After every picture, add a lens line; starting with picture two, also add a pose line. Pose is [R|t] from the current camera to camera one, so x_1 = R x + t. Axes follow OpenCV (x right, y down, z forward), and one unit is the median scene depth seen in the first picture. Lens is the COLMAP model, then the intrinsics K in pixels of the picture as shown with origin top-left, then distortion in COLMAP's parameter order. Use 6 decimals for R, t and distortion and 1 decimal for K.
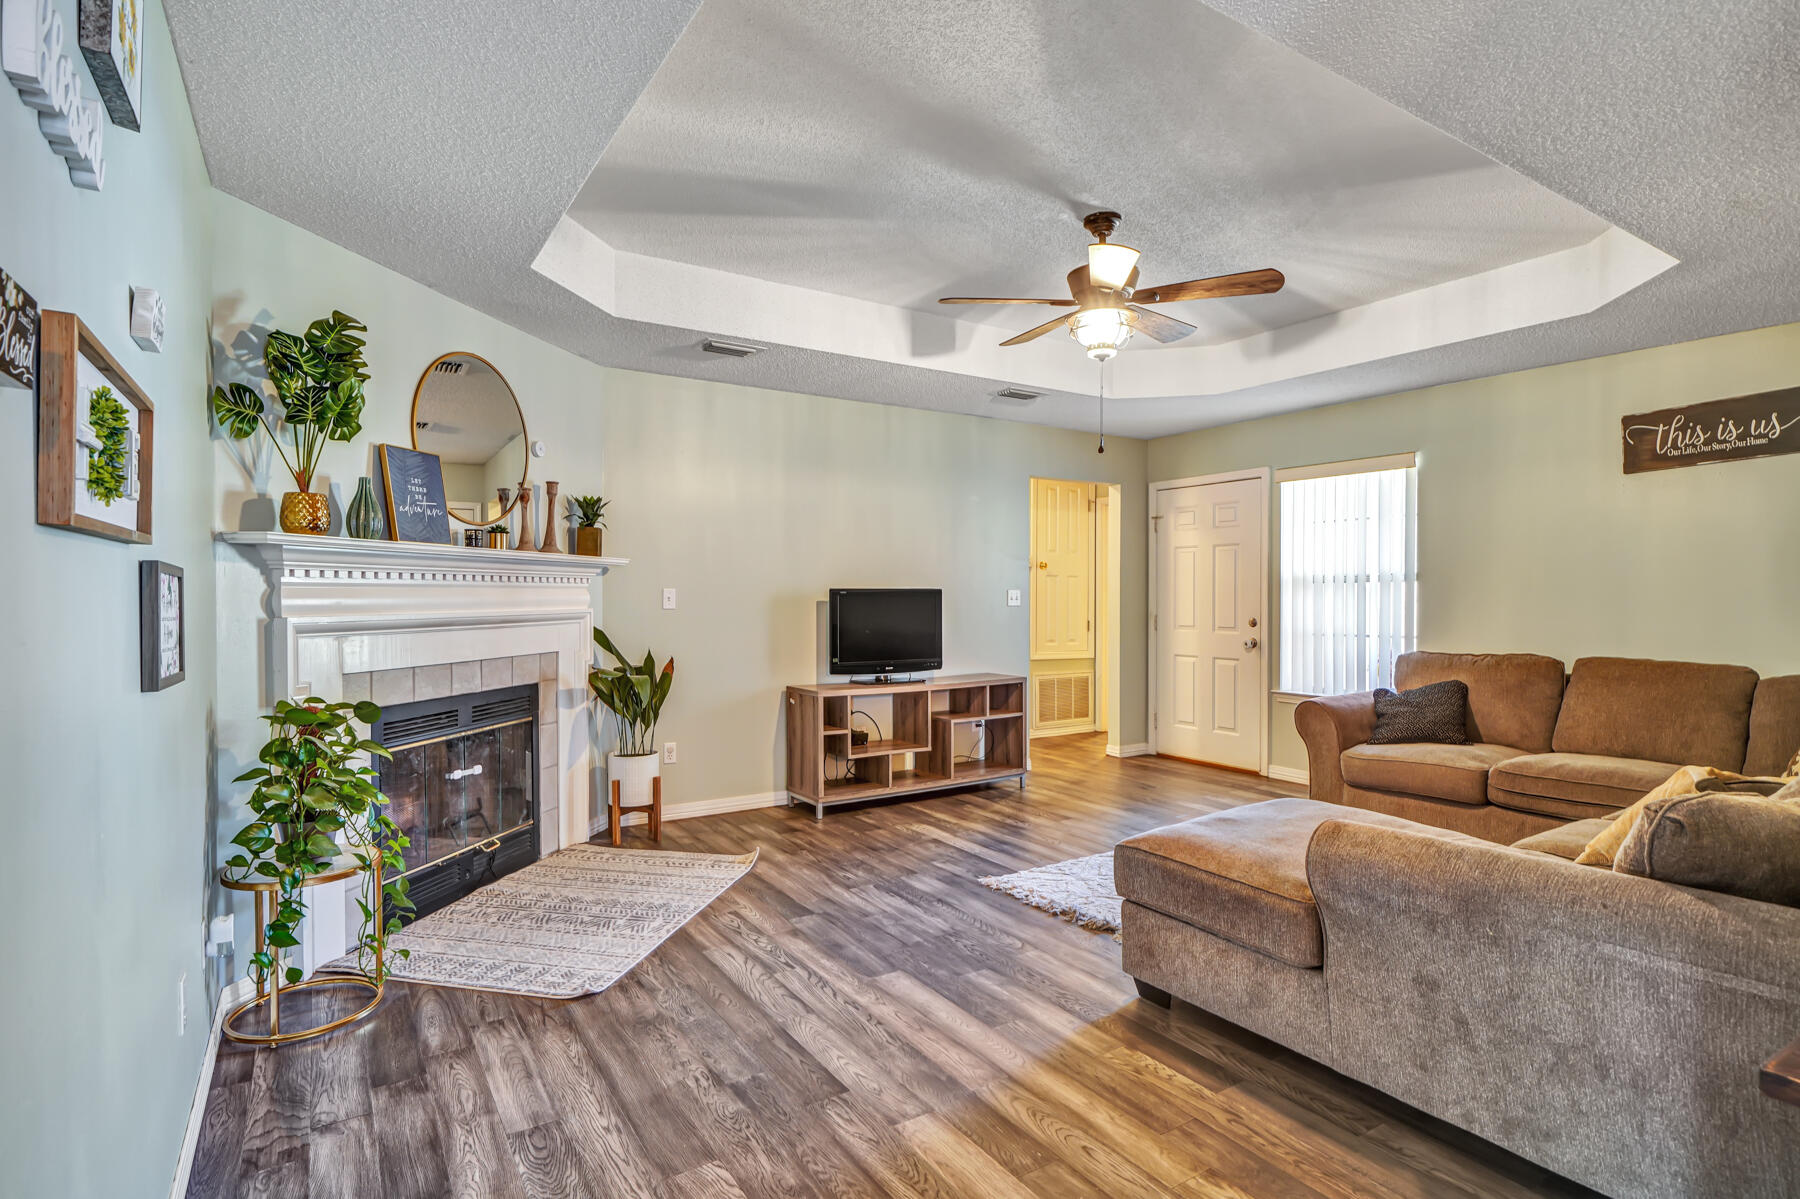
lens RADIAL K [[919.8, 0, 889.1], [0, 919.8, 600.3], [0, 0, 1]] dist [0.012261, -0.000595]
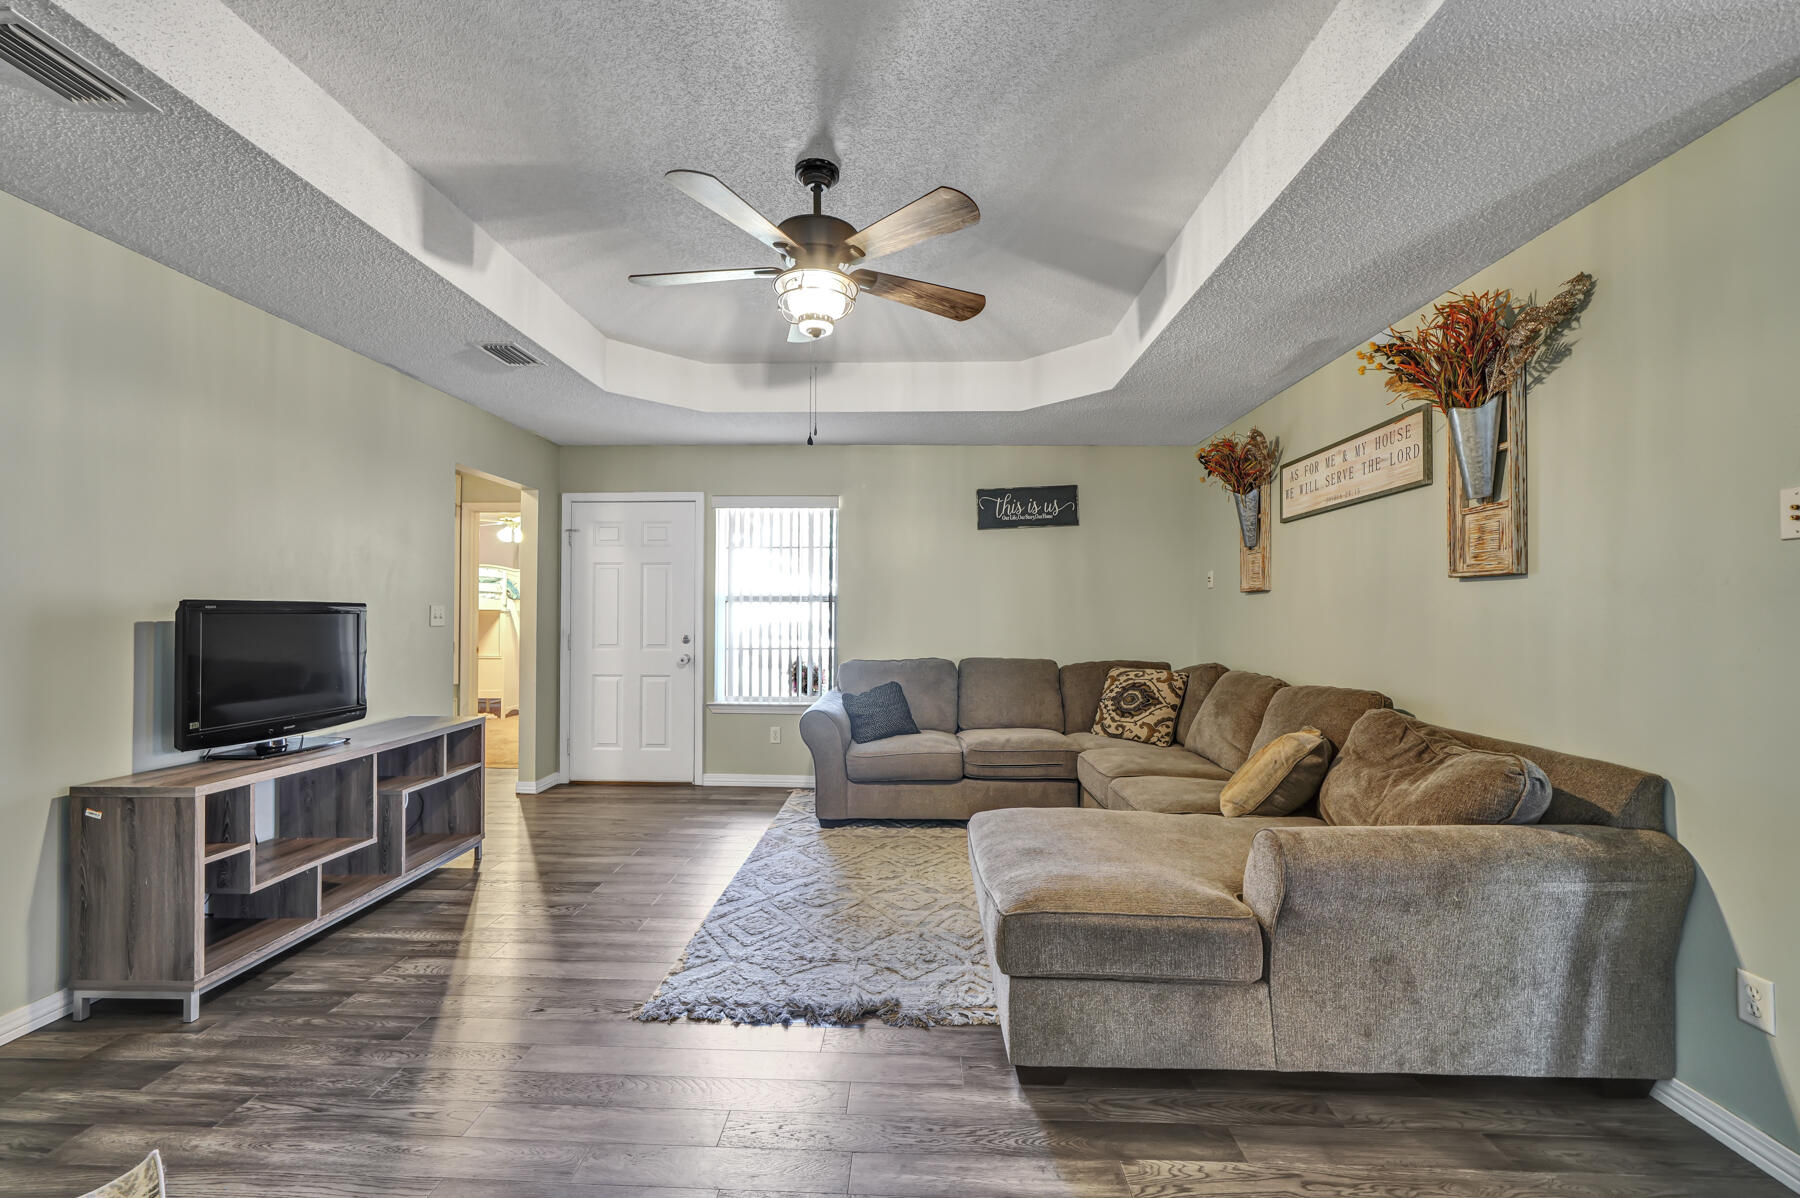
lens RADIAL K [[751.7, 0, 899.3], [0, 751.7, 602.5], [0, 0, 1]] dist [0.001630, -0.000865]
pose [[0.563059, 0.013362, 0.826308, -0.217888], [0.002294, 0.999840, -0.017731, -0.002299], [-0.826413, 0.011879, 0.562939, 0.408933]]
